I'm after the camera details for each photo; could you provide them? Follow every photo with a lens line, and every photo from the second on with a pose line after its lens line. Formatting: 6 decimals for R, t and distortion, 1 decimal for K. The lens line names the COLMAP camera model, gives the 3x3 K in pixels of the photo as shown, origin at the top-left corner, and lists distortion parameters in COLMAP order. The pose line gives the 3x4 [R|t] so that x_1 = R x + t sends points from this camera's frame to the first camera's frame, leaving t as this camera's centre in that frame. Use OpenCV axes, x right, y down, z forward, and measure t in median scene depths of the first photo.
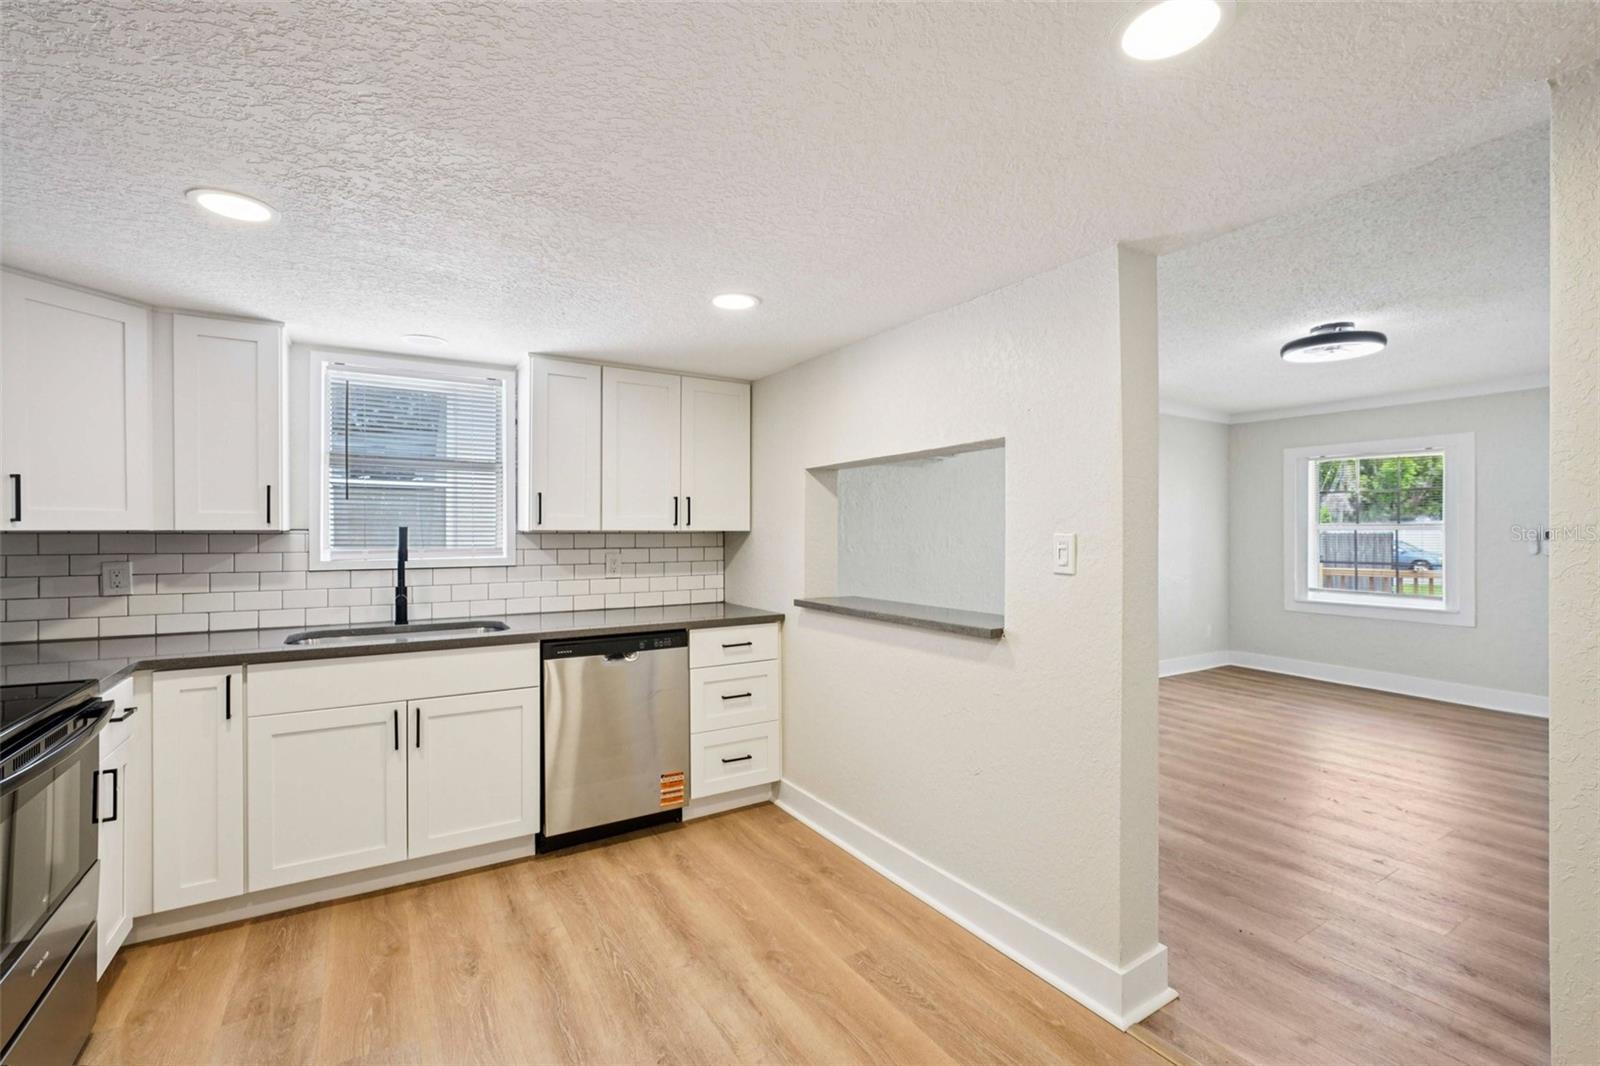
lens RADIAL K [[684.8, 0, 797.2], [0, 684.8, 534.9], [0, 0, 1]] dist [-0.006614, 0.000489]
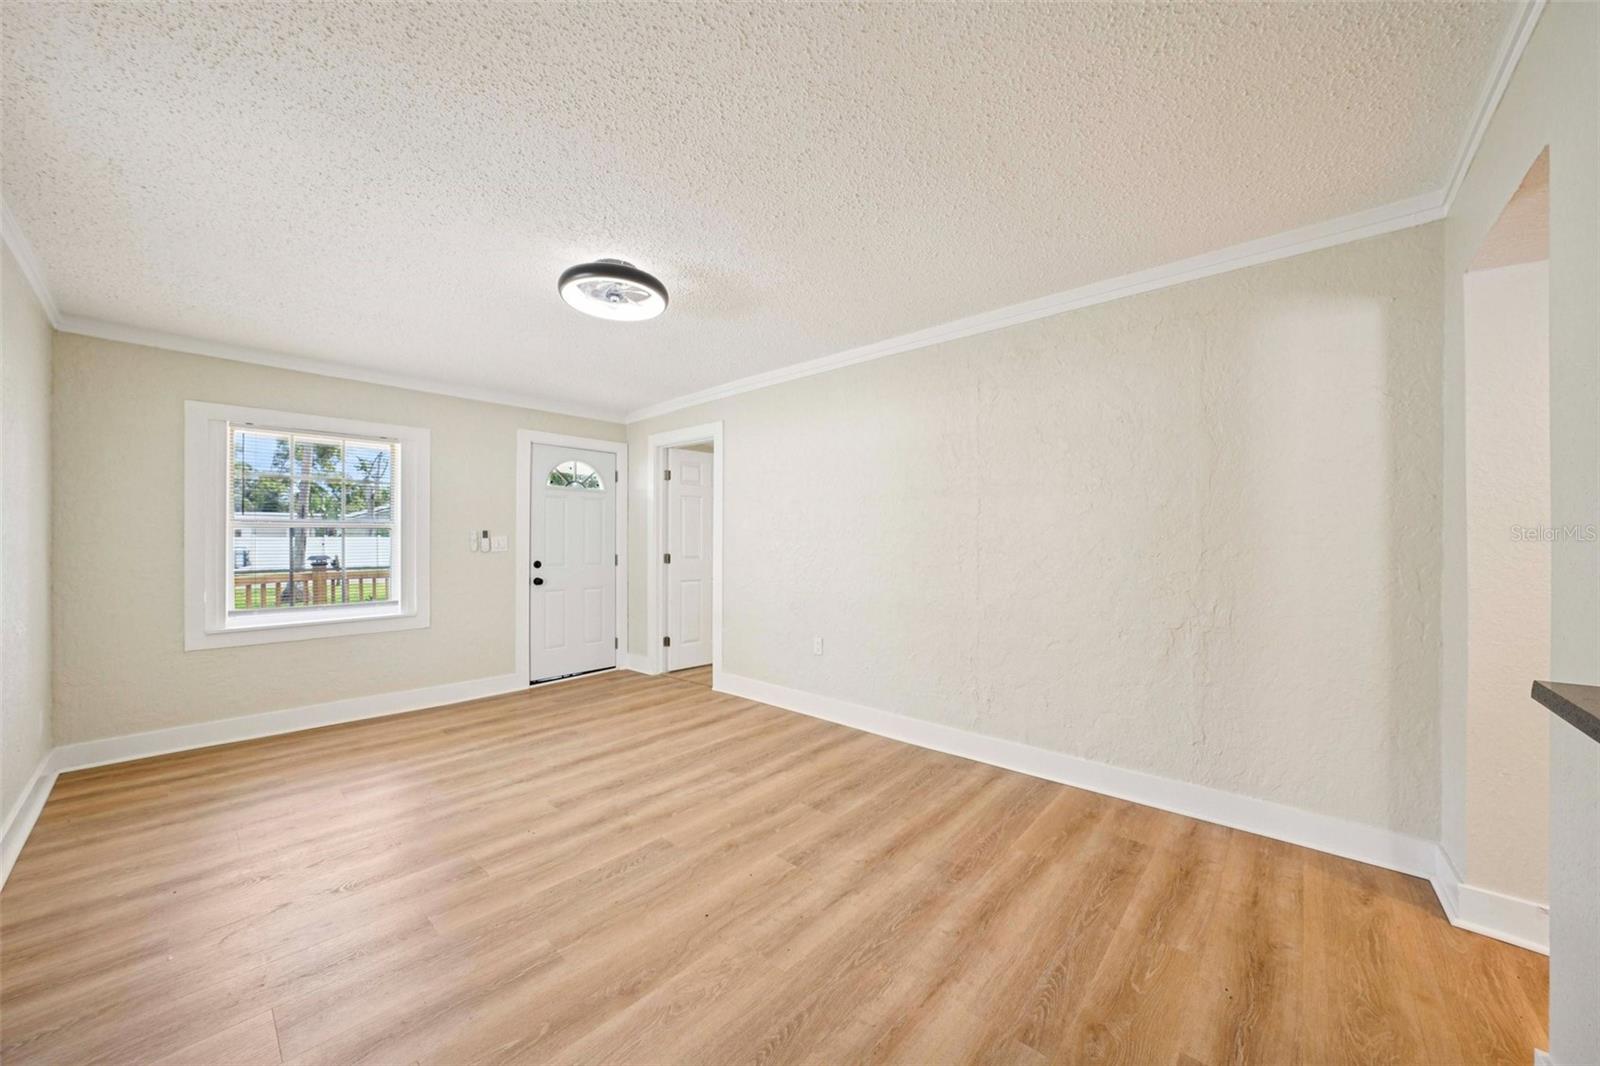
lens RADIAL K [[570.1, 0, 793.3], [0, 570.1, 536.2], [0, 0, 1]] dist [-0.015745, 0.000218]
pose [[-0.277806, 0.004530, 0.960626, 0.106425], [0.005639, 0.999979, -0.003085, 0.016073], [-0.960621, 0.004560, -0.277826, 1.370246]]
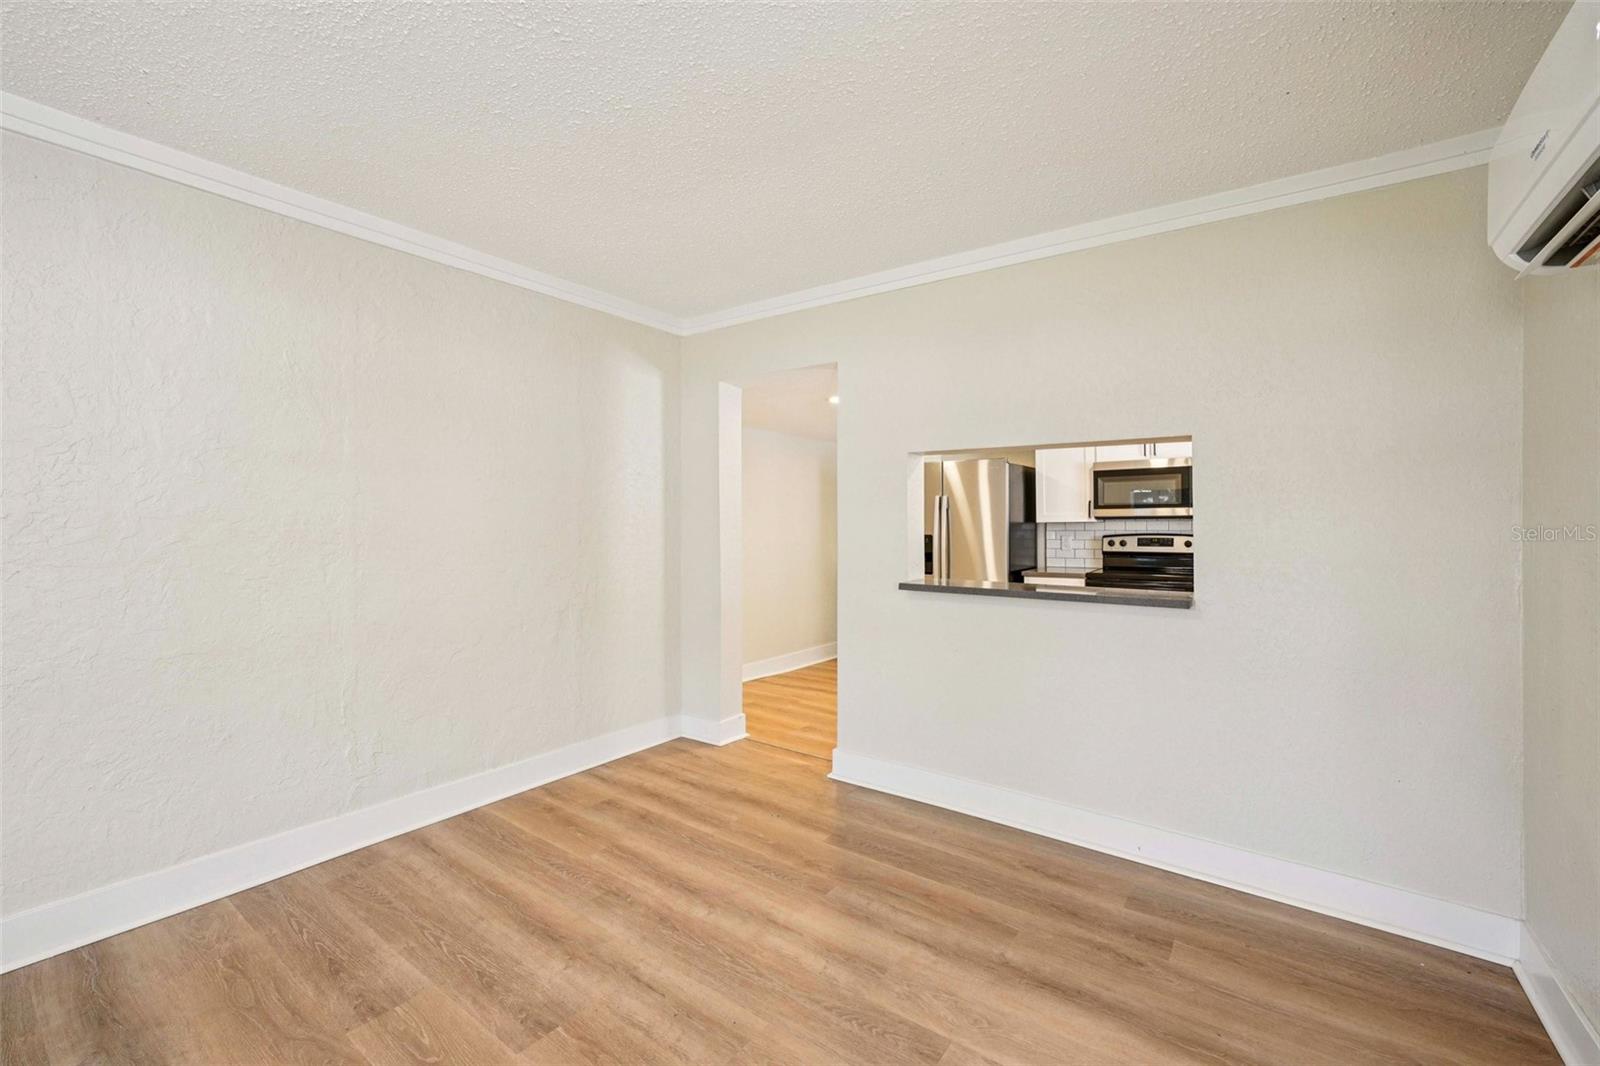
lens RADIAL K [[679.9, 0, 789.3], [0, 679.9, 523.4], [0, 0, 1]] dist [-0.002489, -0.000080]
pose [[-0.928616, -0.002971, -0.371030, 0.901131], [-0.004171, 0.999988, 0.002431, 0.005761], [0.371018, 0.003805, -0.928618, 1.807590]]
